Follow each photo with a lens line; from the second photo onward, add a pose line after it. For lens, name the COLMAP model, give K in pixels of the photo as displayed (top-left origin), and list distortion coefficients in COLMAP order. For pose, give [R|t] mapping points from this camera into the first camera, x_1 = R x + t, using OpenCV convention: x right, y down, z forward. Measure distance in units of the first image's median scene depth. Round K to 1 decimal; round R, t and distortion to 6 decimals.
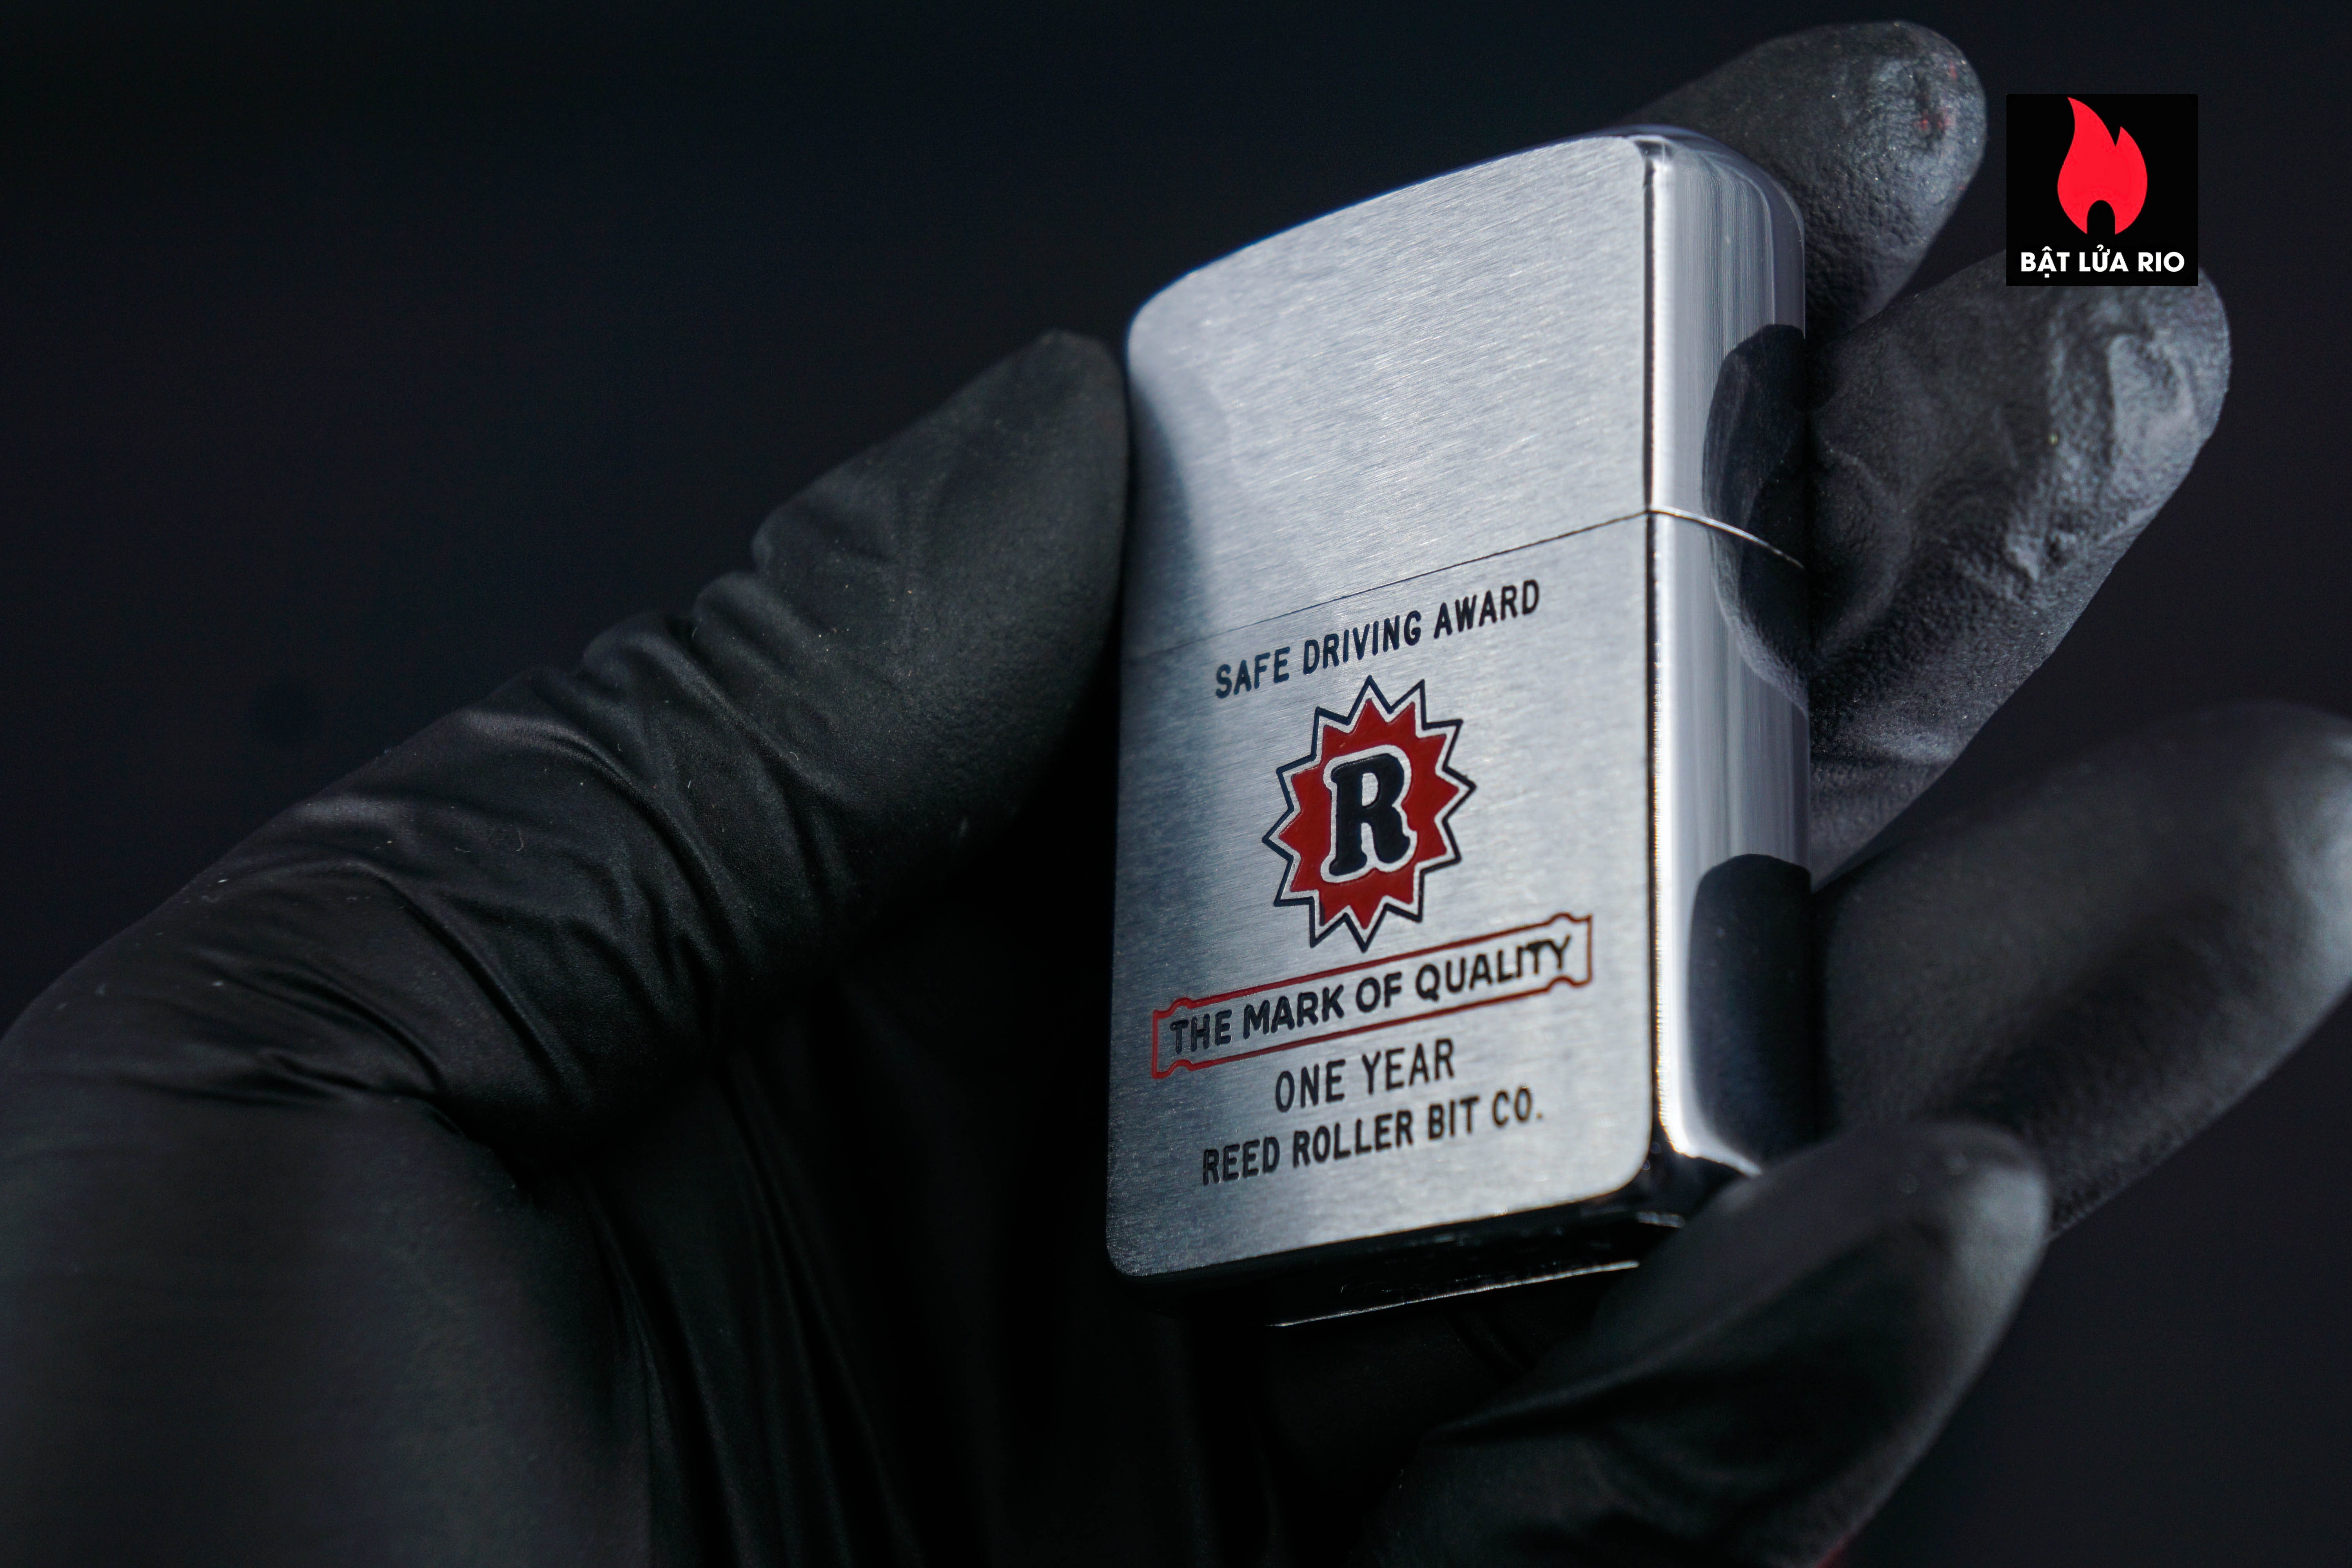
lens RADIAL K [[5678.8, 0, 1176.0], [0, 5678.8, 784.0], [0, 0, 1]] dist [0.230730, 0.675202]
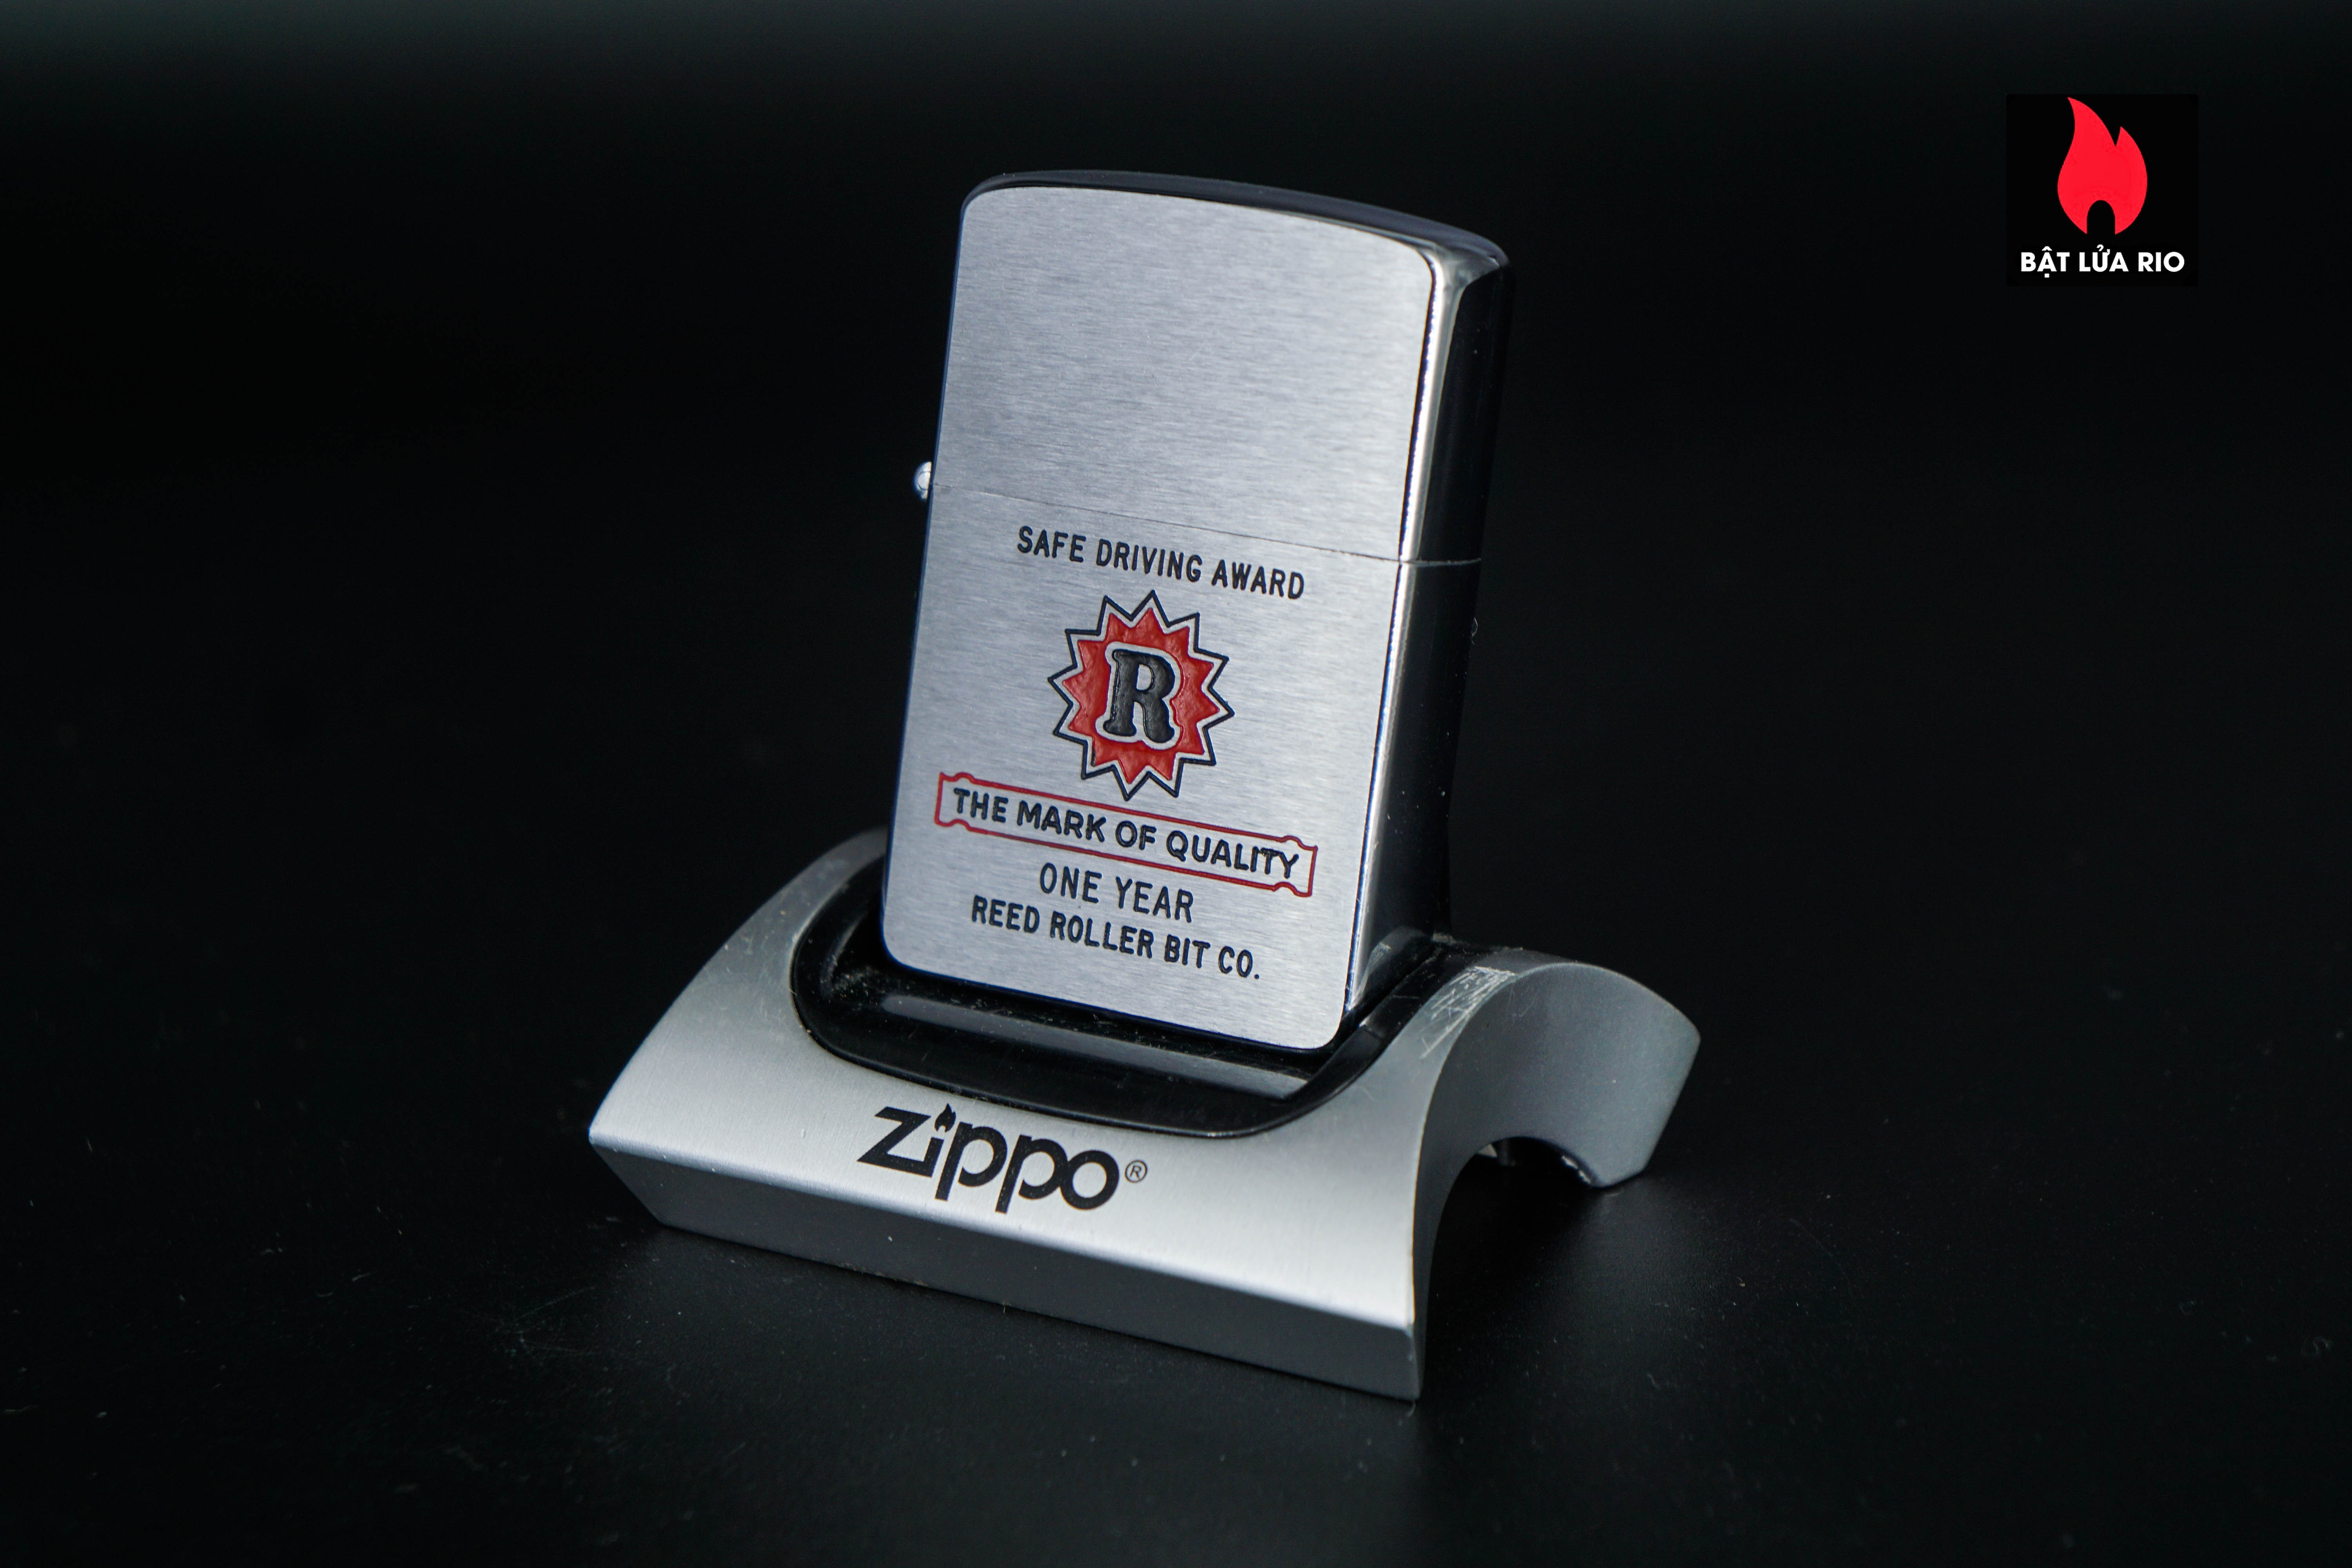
lens RADIAL K [[5678.8, 0, 1176.0], [0, 5678.8, 784.0], [0, 0, 1]] dist [0.230730, 0.675202]
pose [[0.954925, 0.055068, 0.291693, -0.354176], [-0.178164, 0.892297, 0.414806, -0.542797], [-0.237435, -0.448078, 0.861888, -0.178197]]
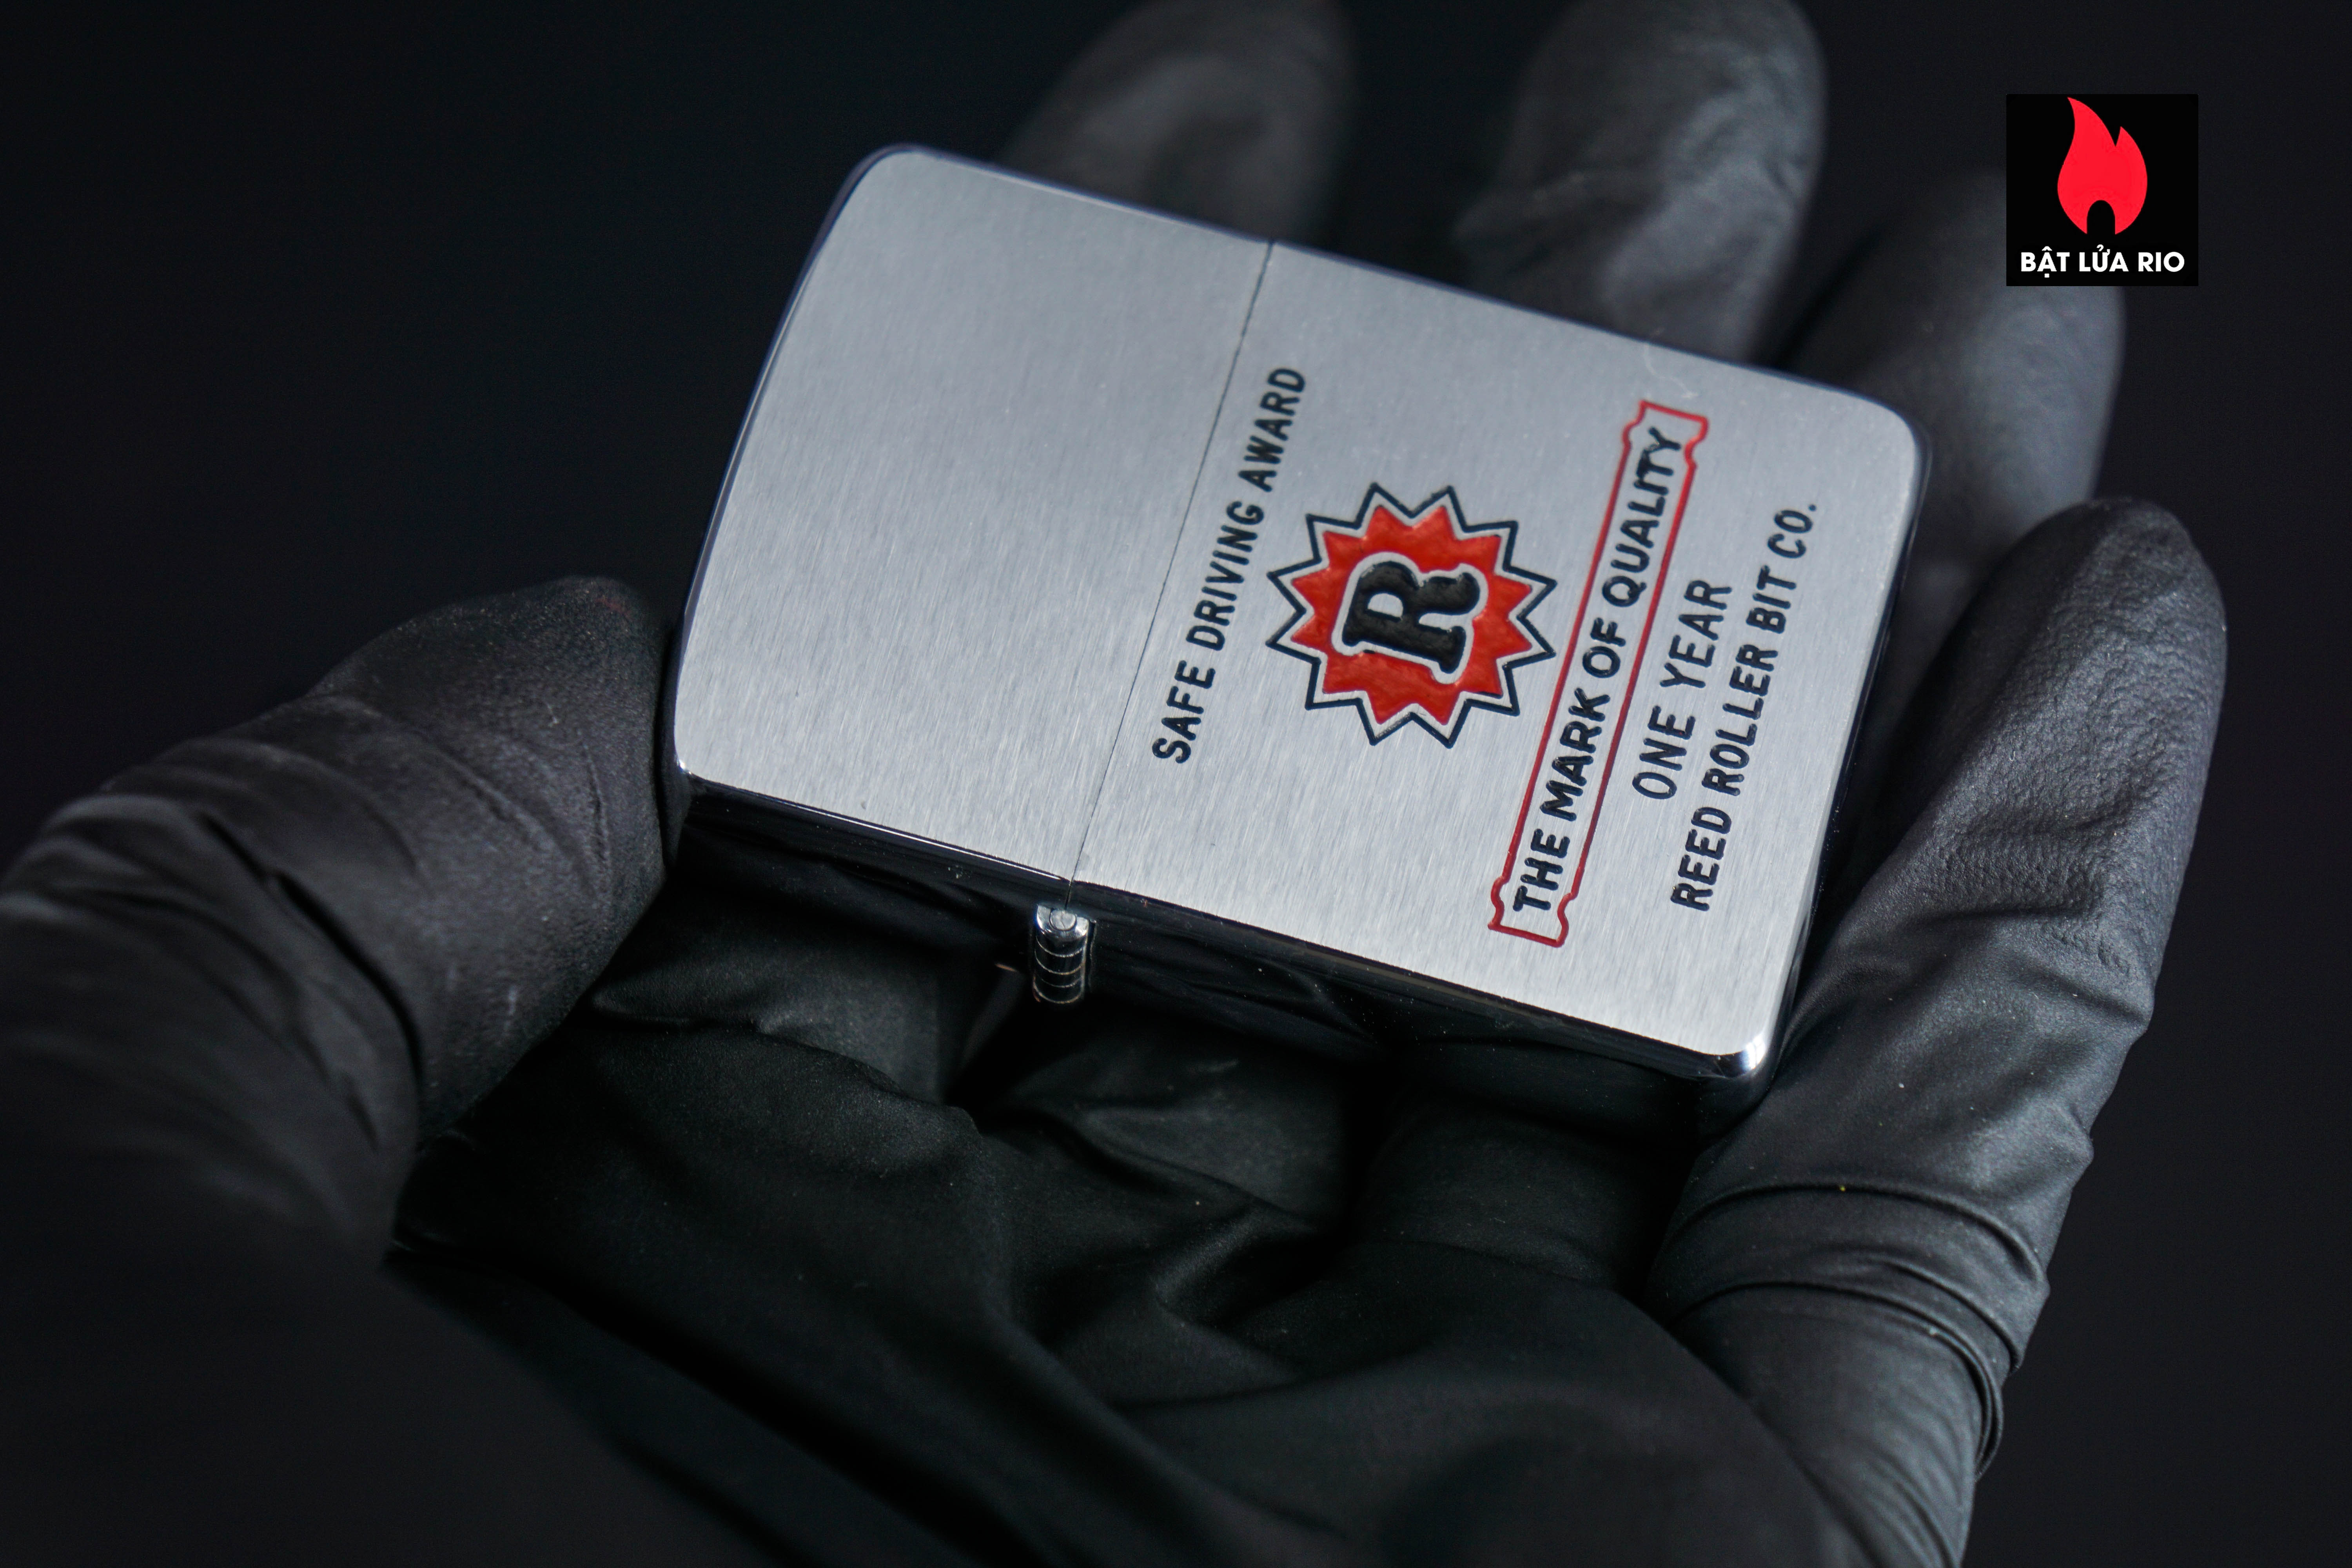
lens RADIAL K [[5678.8, 0, 1176.0], [0, 5678.8, 784.0], [0, 0, 1]] dist [0.230730, 0.675202]
pose [[0.149402, -0.382824, 0.911660, -0.873316], [0.855499, 0.512352, 0.074949, -0.087595], [-0.495783, 0.768727, 0.404052, 0.655812]]
